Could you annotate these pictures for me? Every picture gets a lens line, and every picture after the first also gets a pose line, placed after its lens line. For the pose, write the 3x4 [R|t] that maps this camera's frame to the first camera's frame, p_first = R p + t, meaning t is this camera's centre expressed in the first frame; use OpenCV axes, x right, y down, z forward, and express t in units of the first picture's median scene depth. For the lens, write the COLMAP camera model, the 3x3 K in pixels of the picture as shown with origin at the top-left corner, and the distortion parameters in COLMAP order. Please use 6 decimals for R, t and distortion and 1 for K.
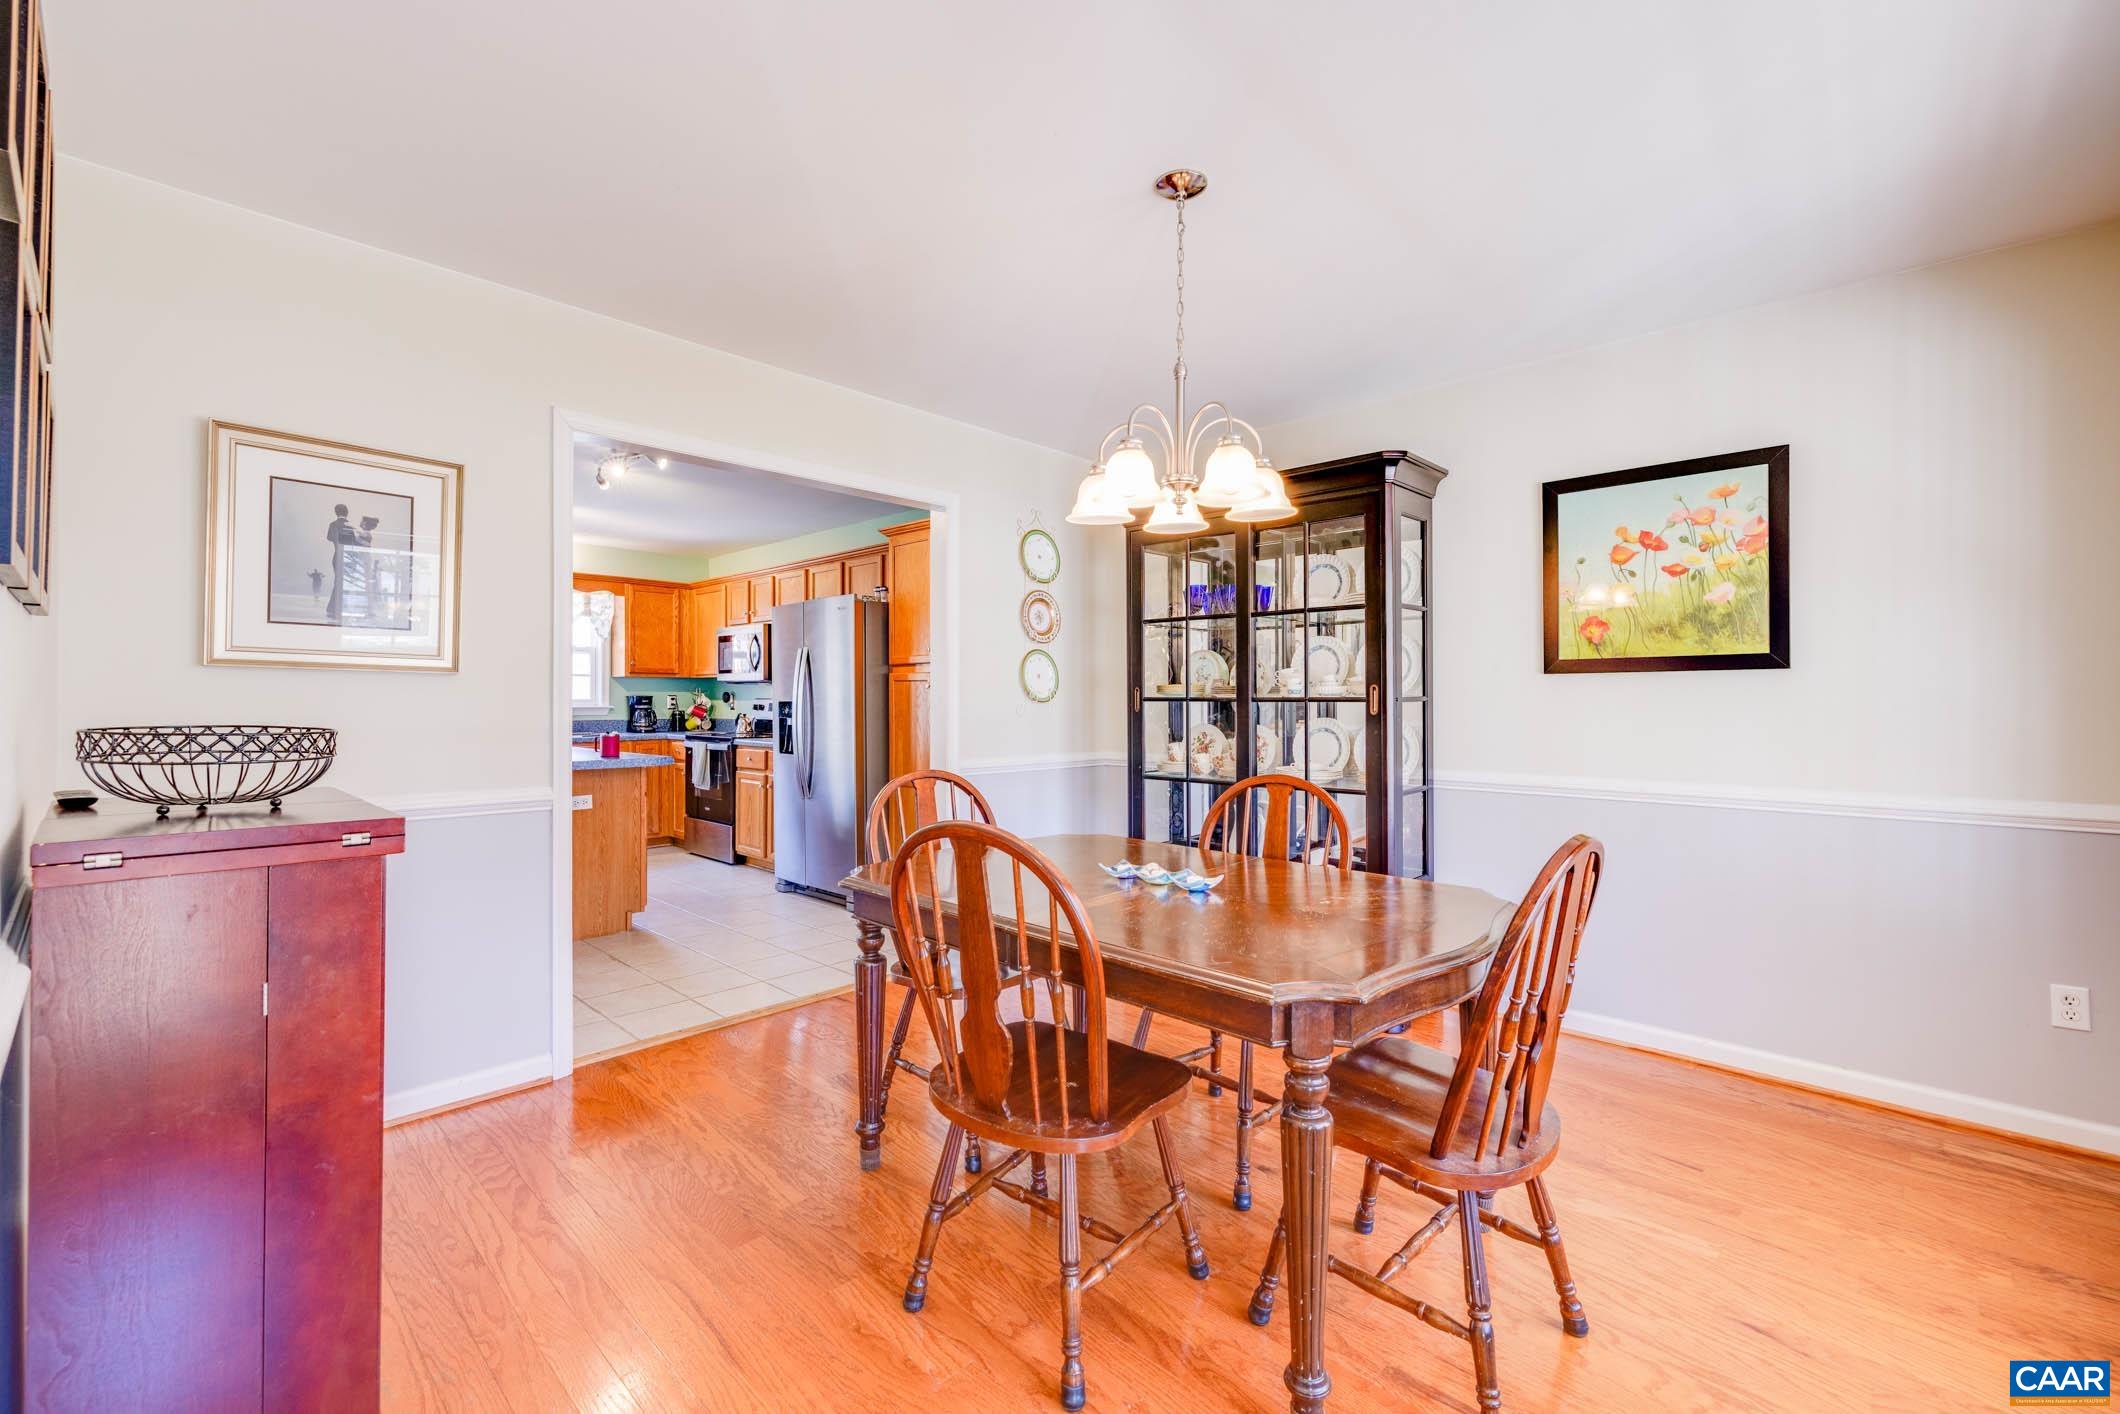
lens RADIAL K [[887.1, 0, 1053.0], [0, 887.1, 698.3], [0, 0, 1]] dist [-0.000320, 0.000019]
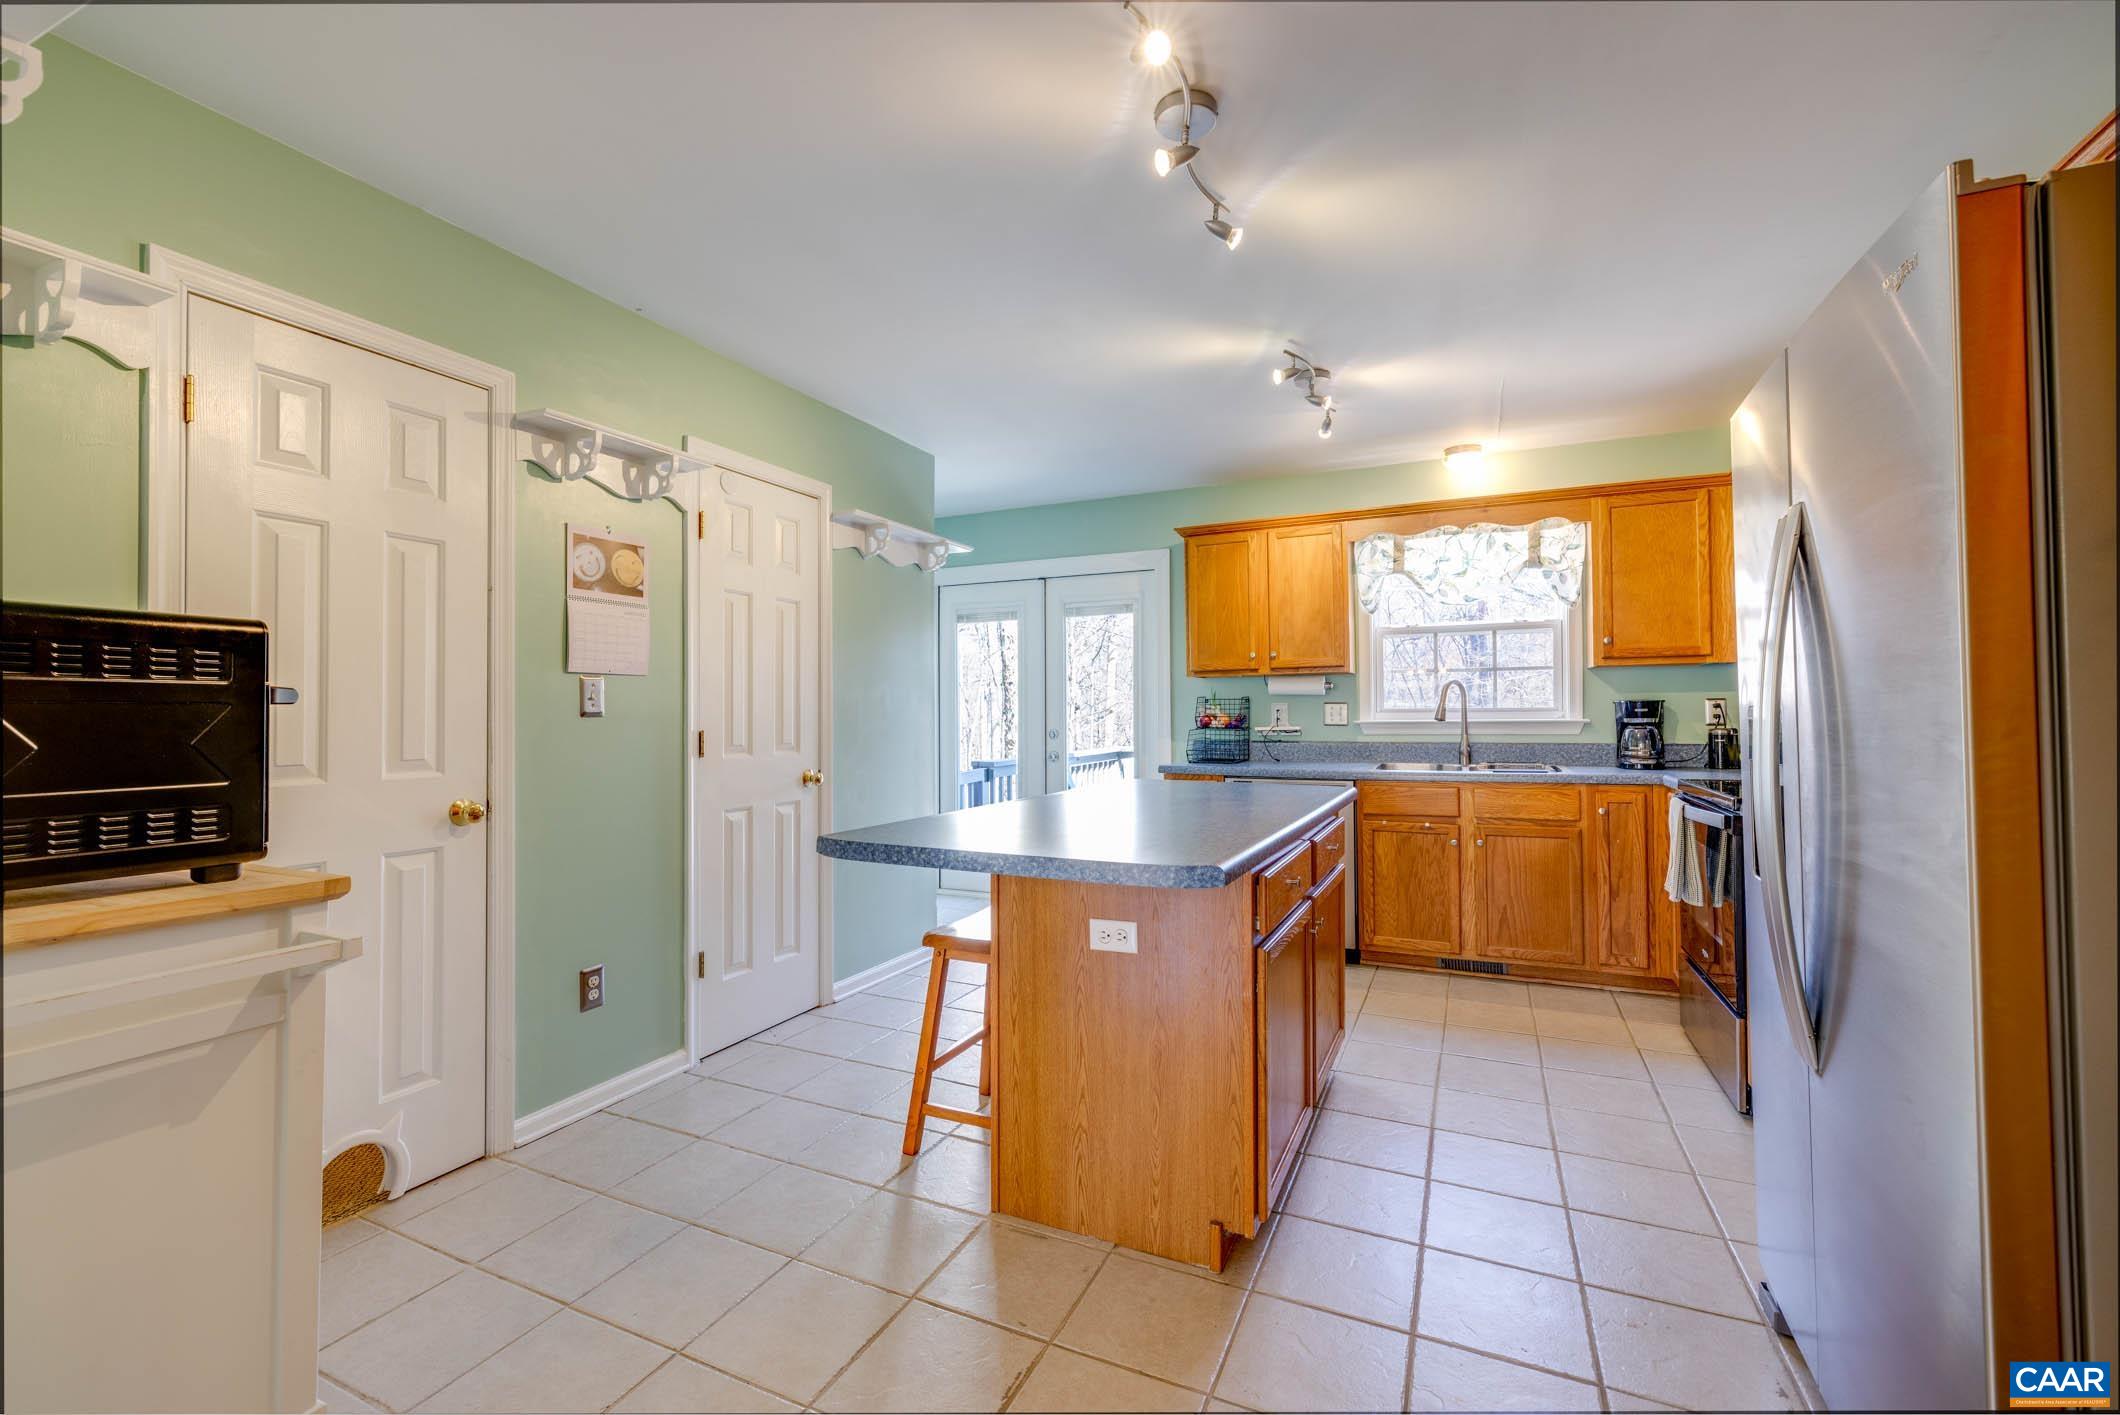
lens RADIAL K [[887.1, 0, 1053.0], [0, 887.1, 698.8], [0, 0, 1]] dist [-0.000320, 0.000019]
pose [[0.324989, -0.020571, -0.945494, -0.069440], [0.007374, 0.999788, -0.019218, 0.003771], [0.945689, -0.000727, 0.325071, 0.490377]]
